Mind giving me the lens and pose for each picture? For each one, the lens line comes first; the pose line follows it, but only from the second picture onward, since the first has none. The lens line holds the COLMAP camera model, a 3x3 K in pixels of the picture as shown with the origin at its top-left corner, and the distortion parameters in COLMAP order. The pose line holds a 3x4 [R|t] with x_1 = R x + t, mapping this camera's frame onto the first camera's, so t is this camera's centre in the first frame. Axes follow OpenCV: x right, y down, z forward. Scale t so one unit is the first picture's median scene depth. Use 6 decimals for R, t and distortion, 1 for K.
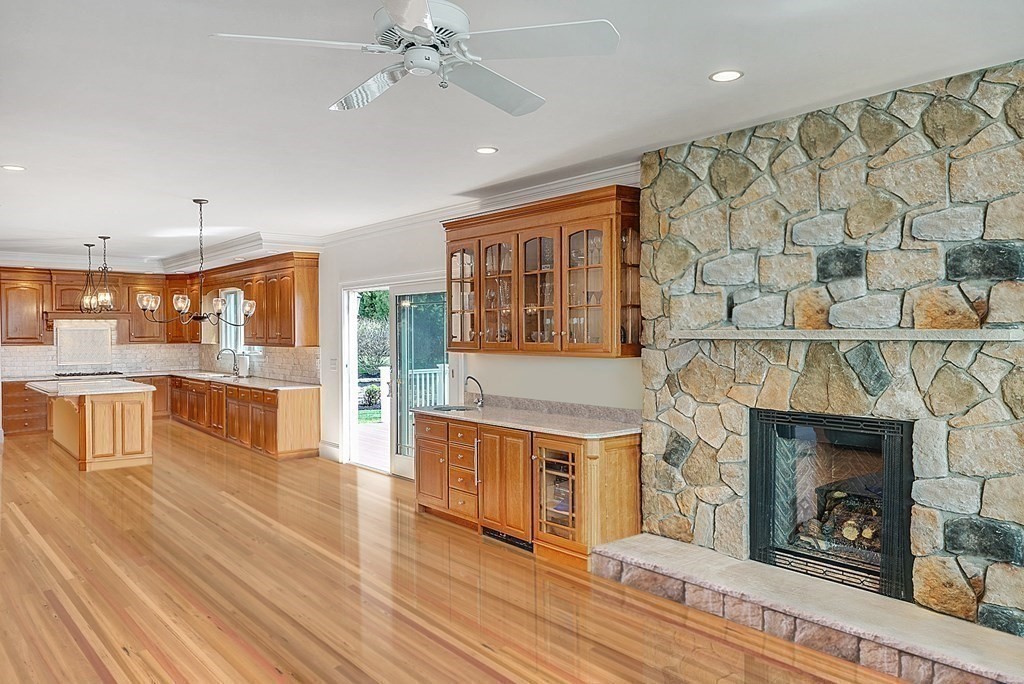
lens RADIAL K [[758.5, 0, 512.0], [0, 758.5, 342.0], [0, 0, 1]] dist [0.003756, 0.001748]
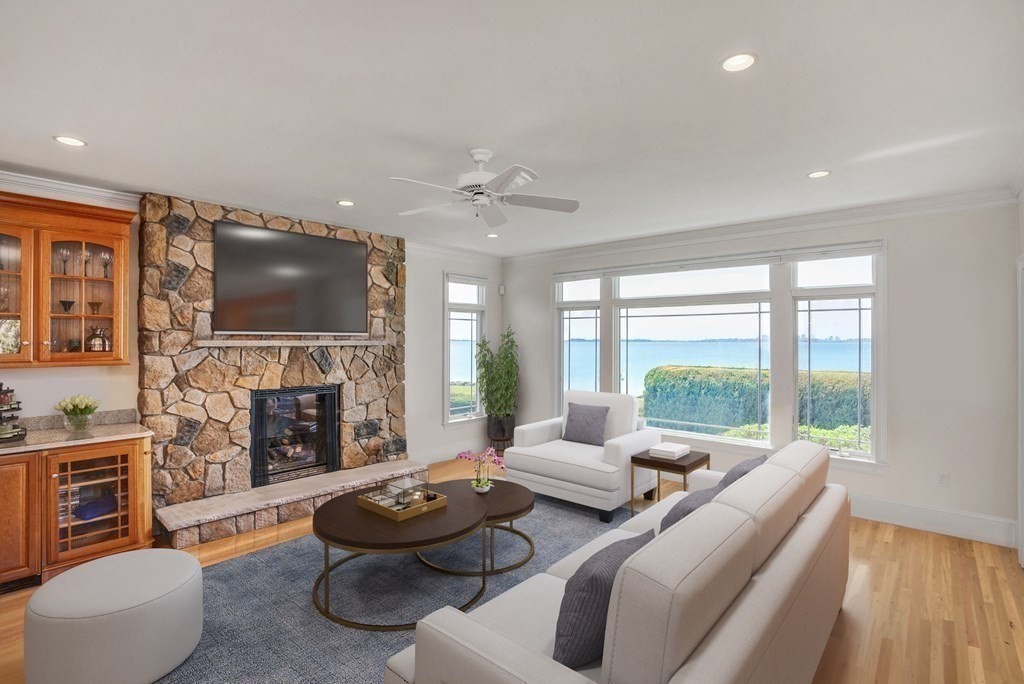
lens RADIAL K [[499.2, 0, 512.0], [0, 499.2, 342.0], [0, 0, 1]] dist [-0.001790, -0.000331]
pose [[-0.159073, 0.000728, 0.987267, -0.799717], [0.013543, 0.999907, 0.001445, -0.007061], [-0.987174, 0.013600, -0.159068, 0.648736]]
